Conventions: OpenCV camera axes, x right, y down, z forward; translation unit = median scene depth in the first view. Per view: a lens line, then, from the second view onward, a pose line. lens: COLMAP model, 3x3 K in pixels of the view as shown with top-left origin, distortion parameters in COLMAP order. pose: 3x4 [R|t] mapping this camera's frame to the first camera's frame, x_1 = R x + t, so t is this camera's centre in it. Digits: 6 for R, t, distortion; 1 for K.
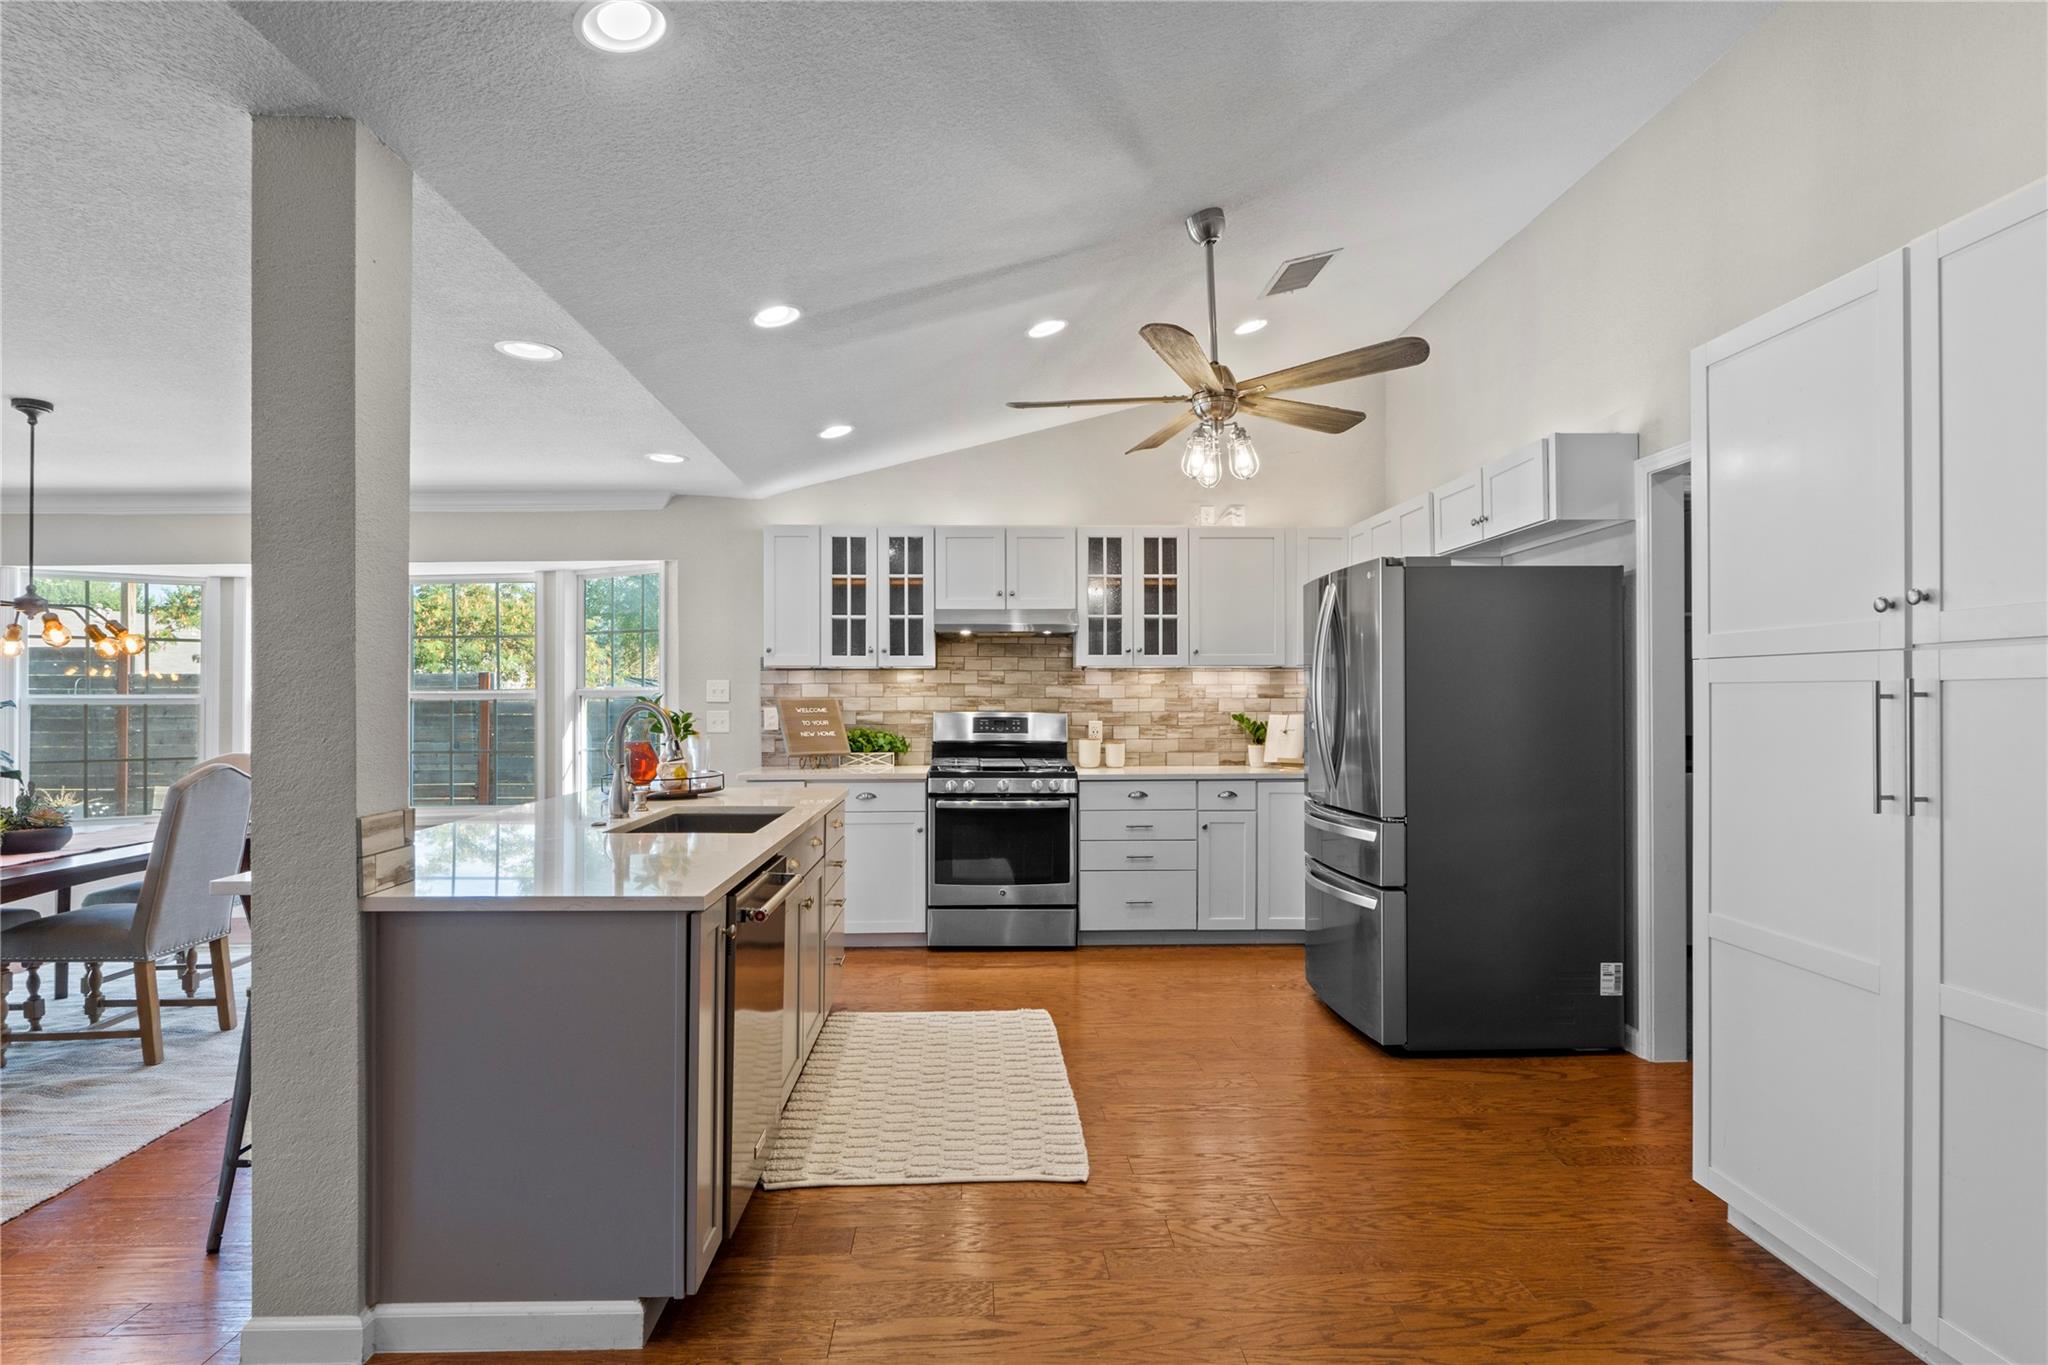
lens RADIAL K [[1058.3, 0, 1009.0], [0, 1058.3, 697.2], [0, 0, 1]] dist [-0.006876, -0.000039]
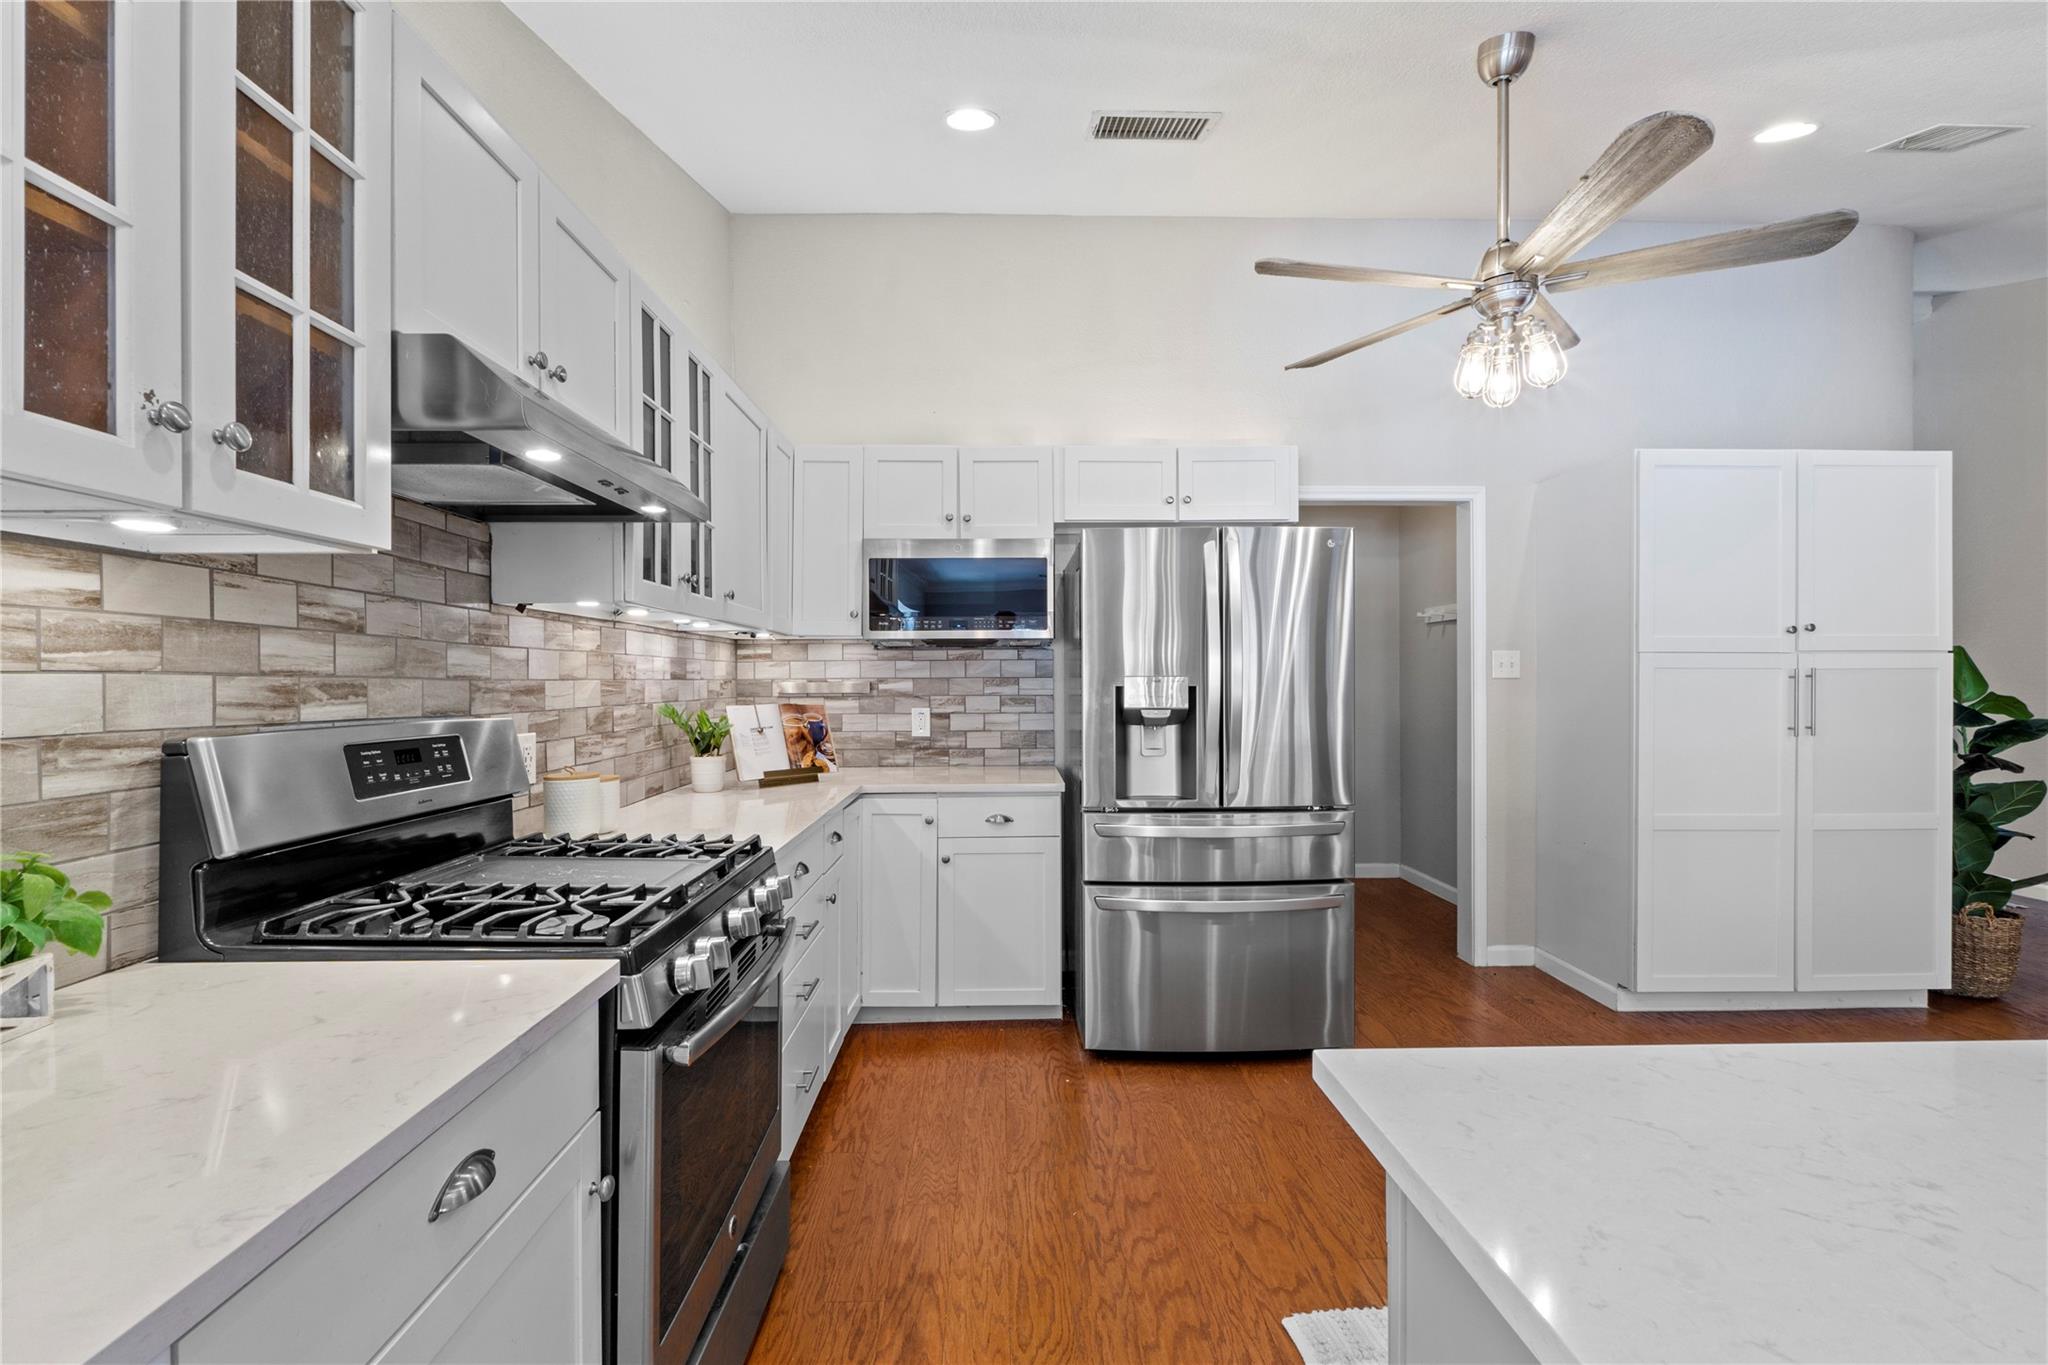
lens RADIAL K [[872.7, 0, 1015.0], [0, 872.7, 681.9], [0, 0, 1]] dist [-0.006477, 0.000219]
pose [[0.016022, -0.000947, 0.999871, -0.278240], [0.001360, 0.999999, 0.000925, 0.001986], [-0.999871, 0.001345, 0.016023, 0.846109]]
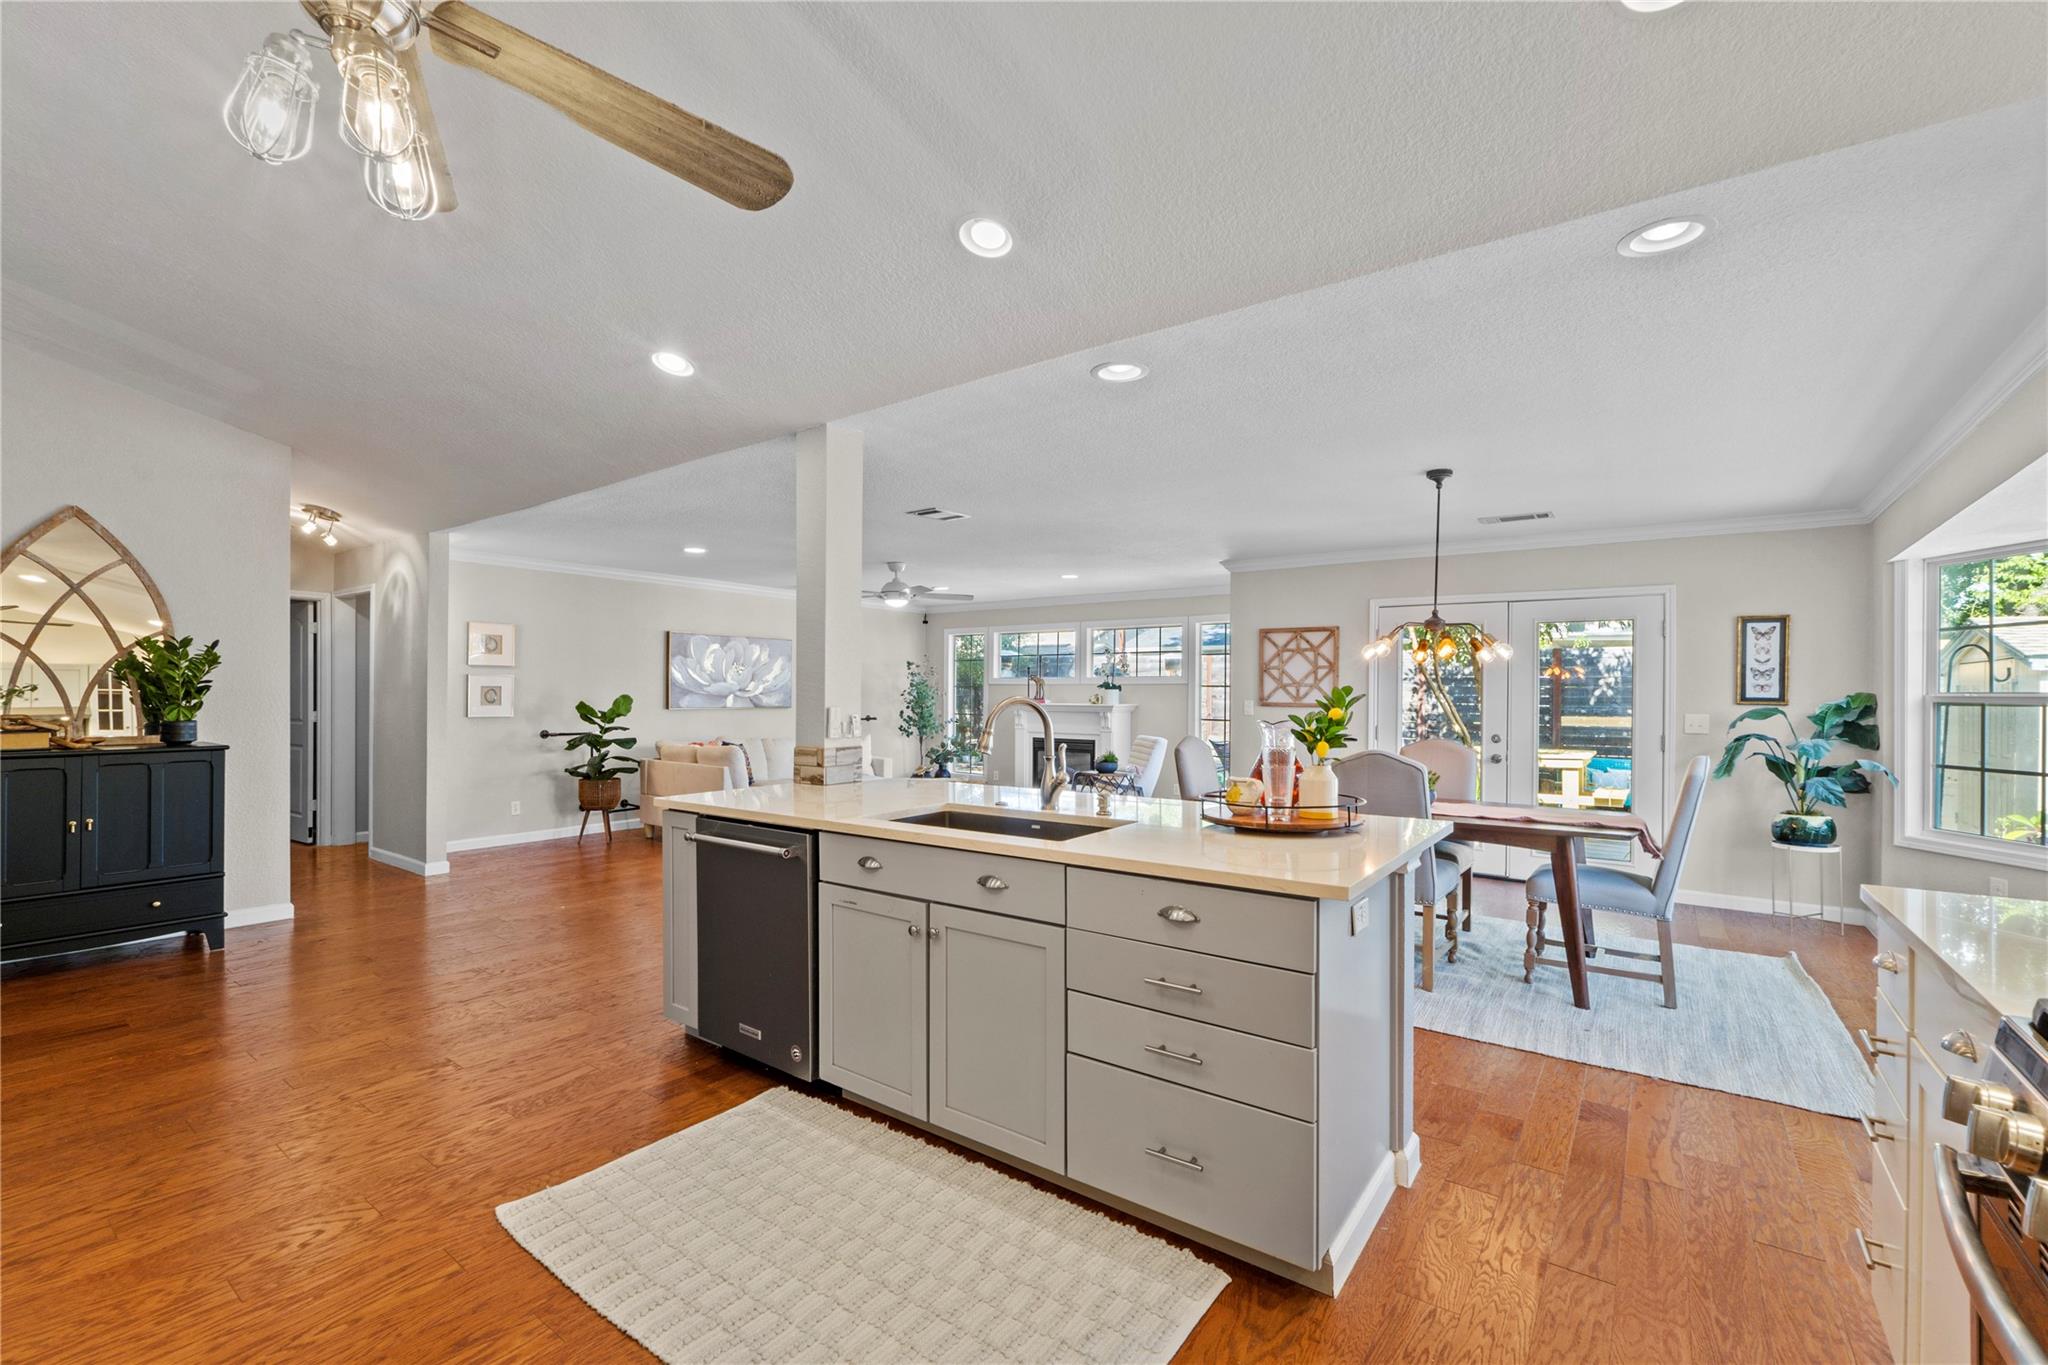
lens RADIAL K [[872.7, 0, 1012.3], [0, 872.7, 693.8], [0, 0, 1]] dist [-0.006477, 0.000219]
pose [[-0.621914, -0.001491, -0.783084, 0.190158], [-0.001904, 0.999998, -0.000392, 0.001021], [0.783083, 0.001247, -0.621916, 0.893481]]
